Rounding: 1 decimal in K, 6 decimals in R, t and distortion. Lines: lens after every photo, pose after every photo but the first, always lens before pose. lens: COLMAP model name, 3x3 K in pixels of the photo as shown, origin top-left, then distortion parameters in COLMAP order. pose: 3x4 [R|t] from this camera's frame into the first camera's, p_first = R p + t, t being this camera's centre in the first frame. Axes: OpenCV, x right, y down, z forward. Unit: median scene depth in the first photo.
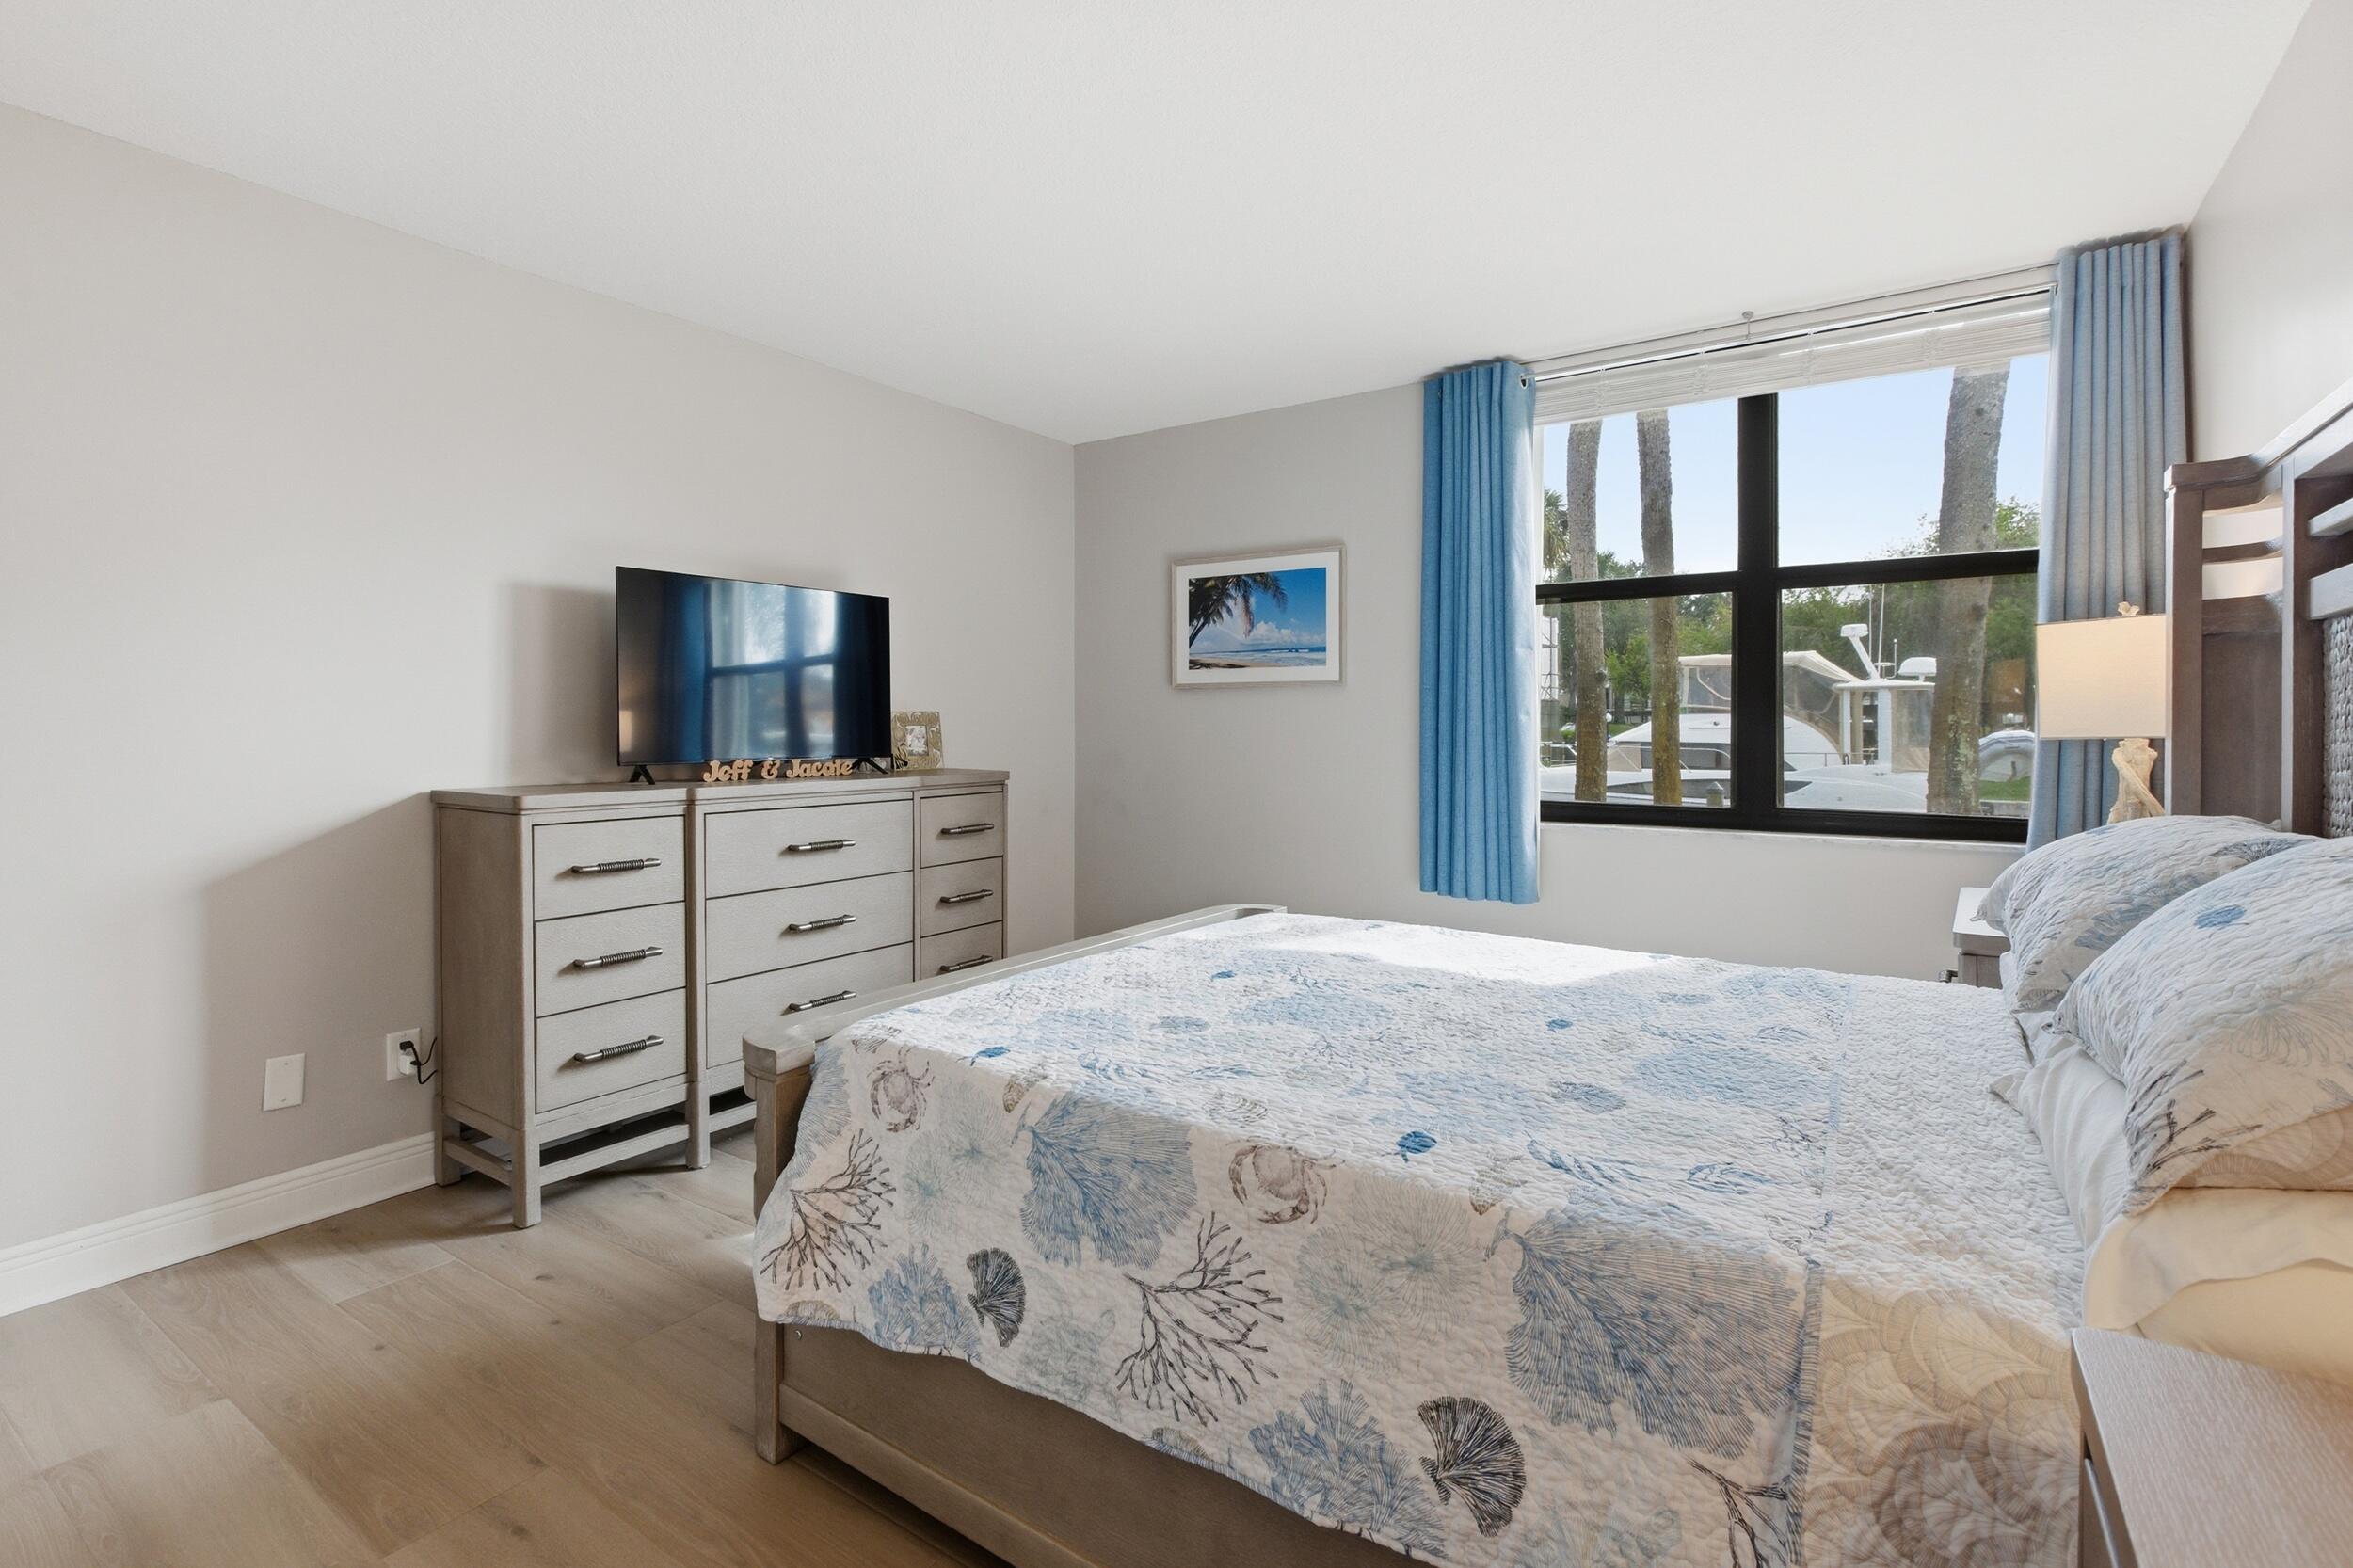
lens RADIAL K [[1098.0, 0, 1164.9], [0, 1098.0, 725.4], [0, 0, 1]] dist [-0.008239, 0.001057]
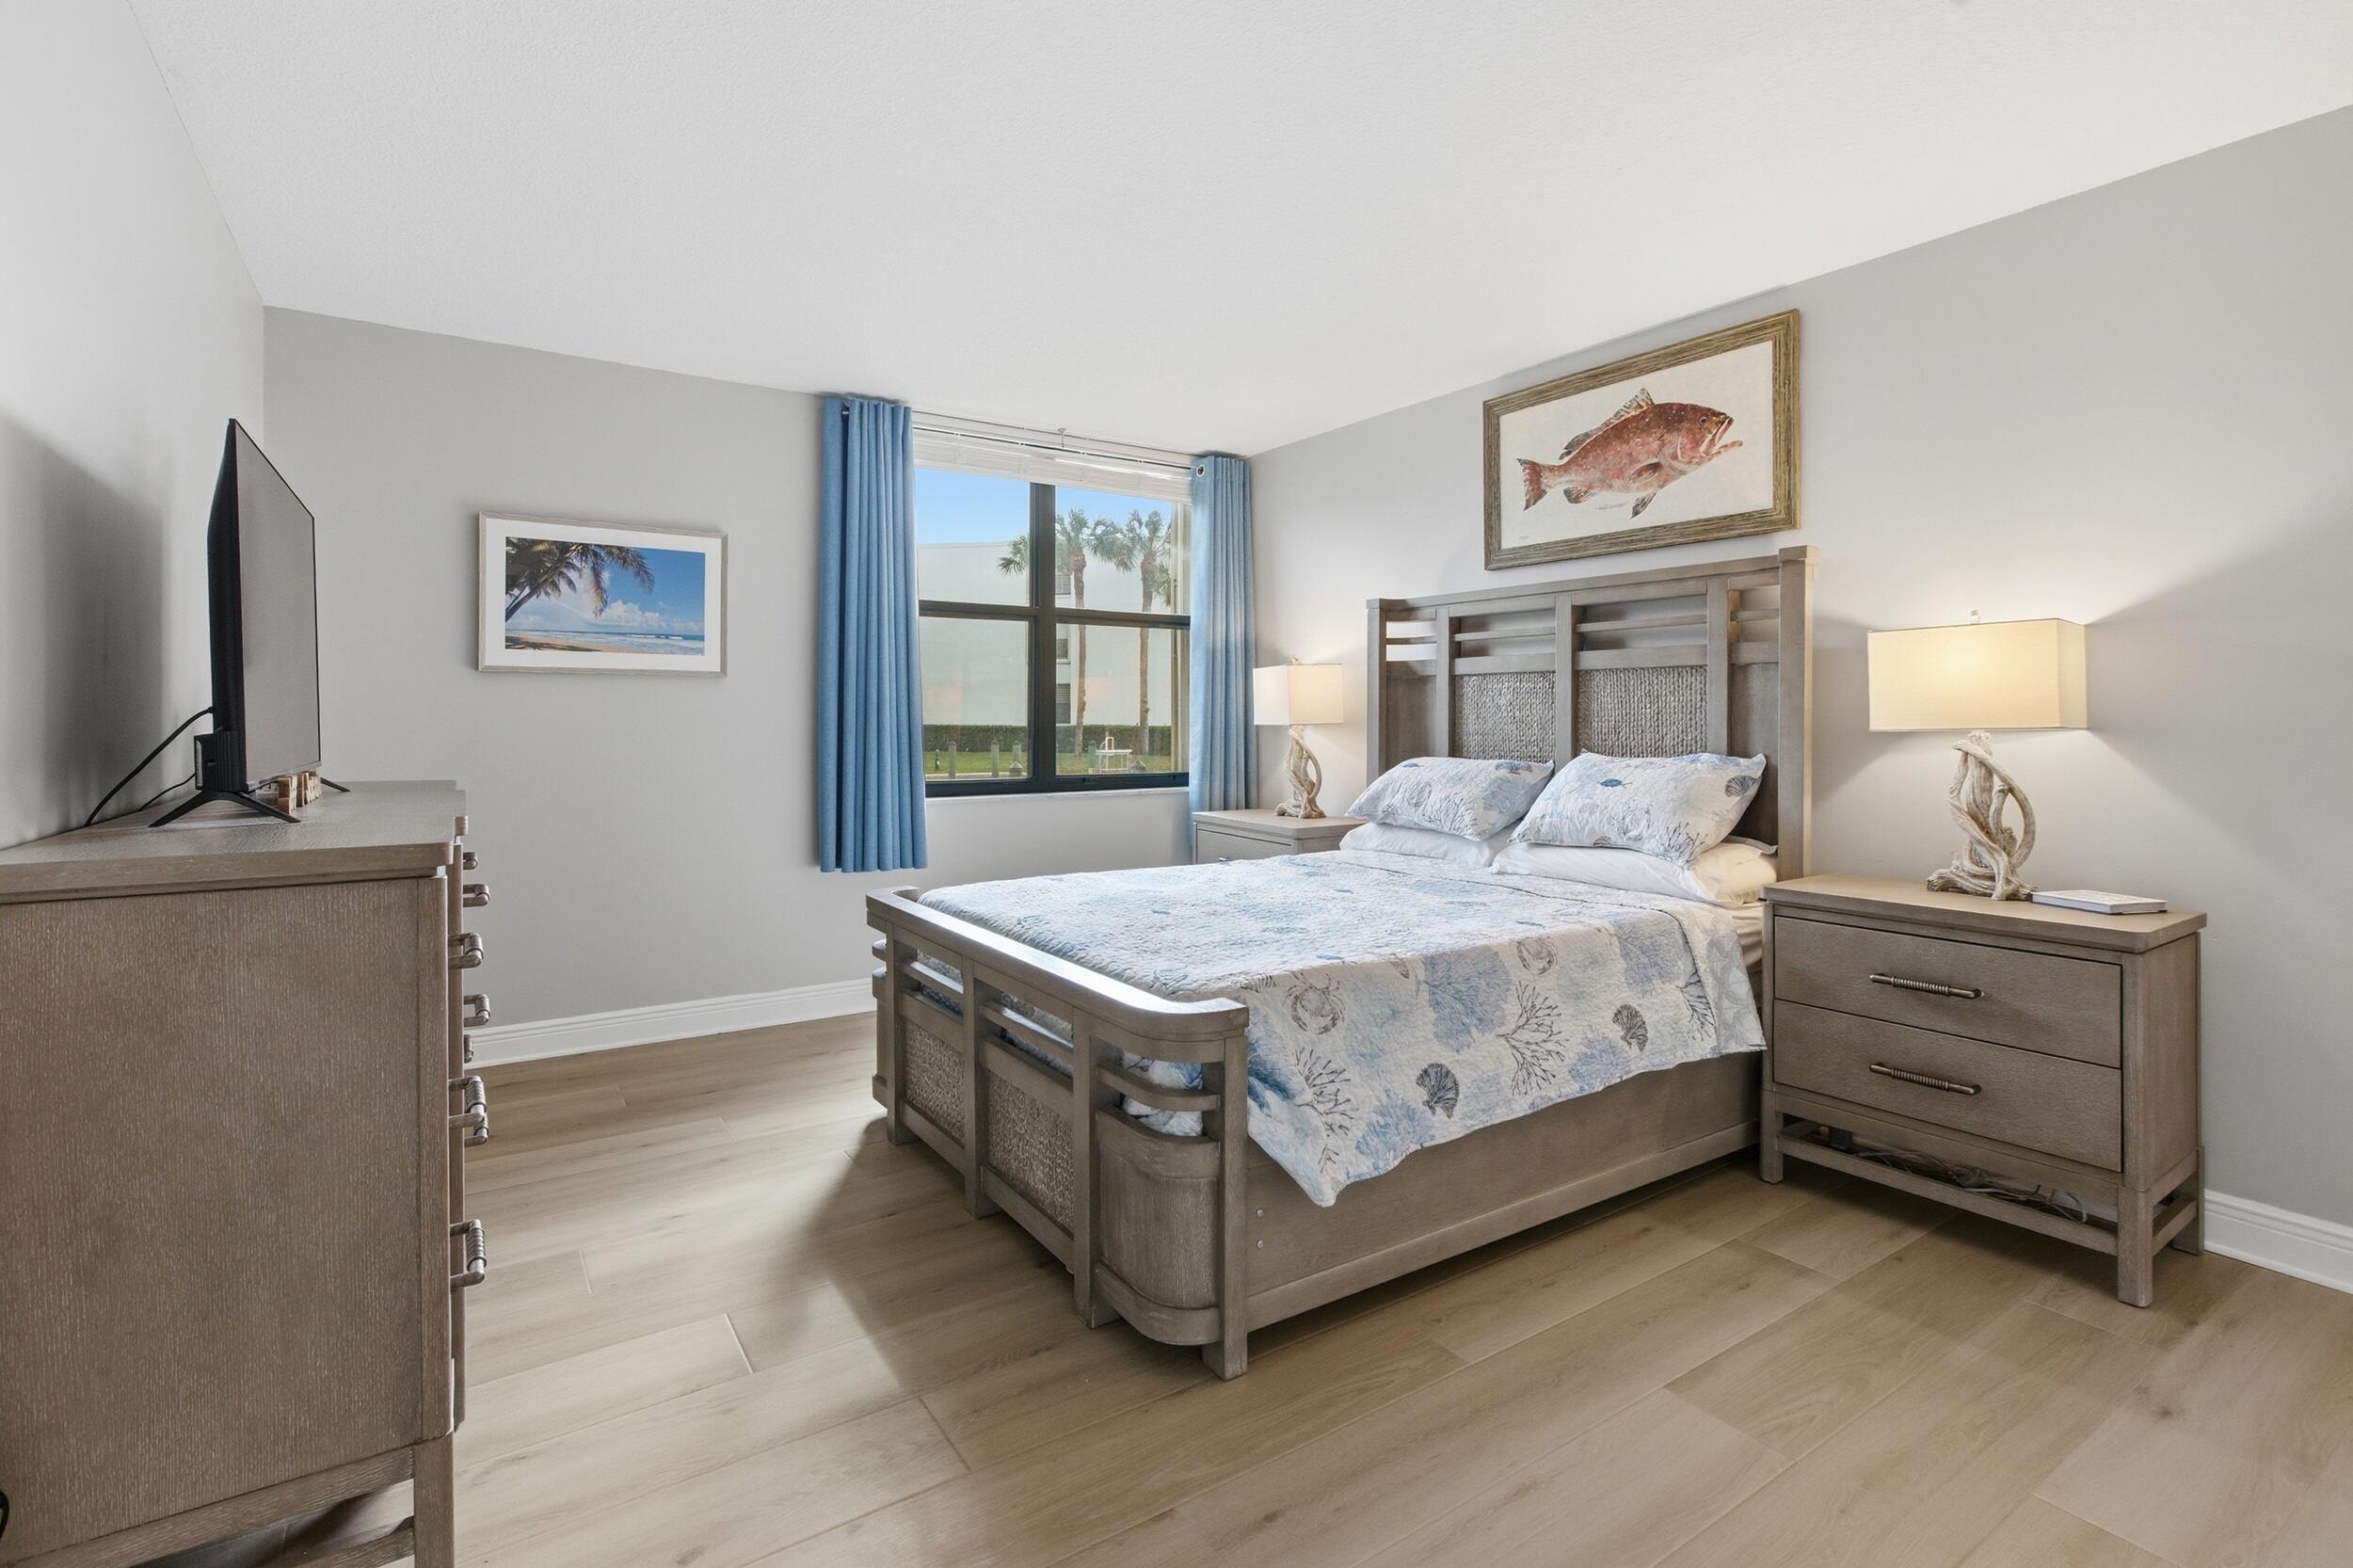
lens RADIAL K [[1098.0, 0, 1164.9], [0, 1098.0, 725.4], [0, 0, 1]] dist [-0.008239, 0.001057]
pose [[0.372533, -0.005639, 0.928002, -0.605524], [0.000187, 0.999982, 0.006002, 0.000635], [-0.928019, -0.002063, 0.372527, 0.277929]]
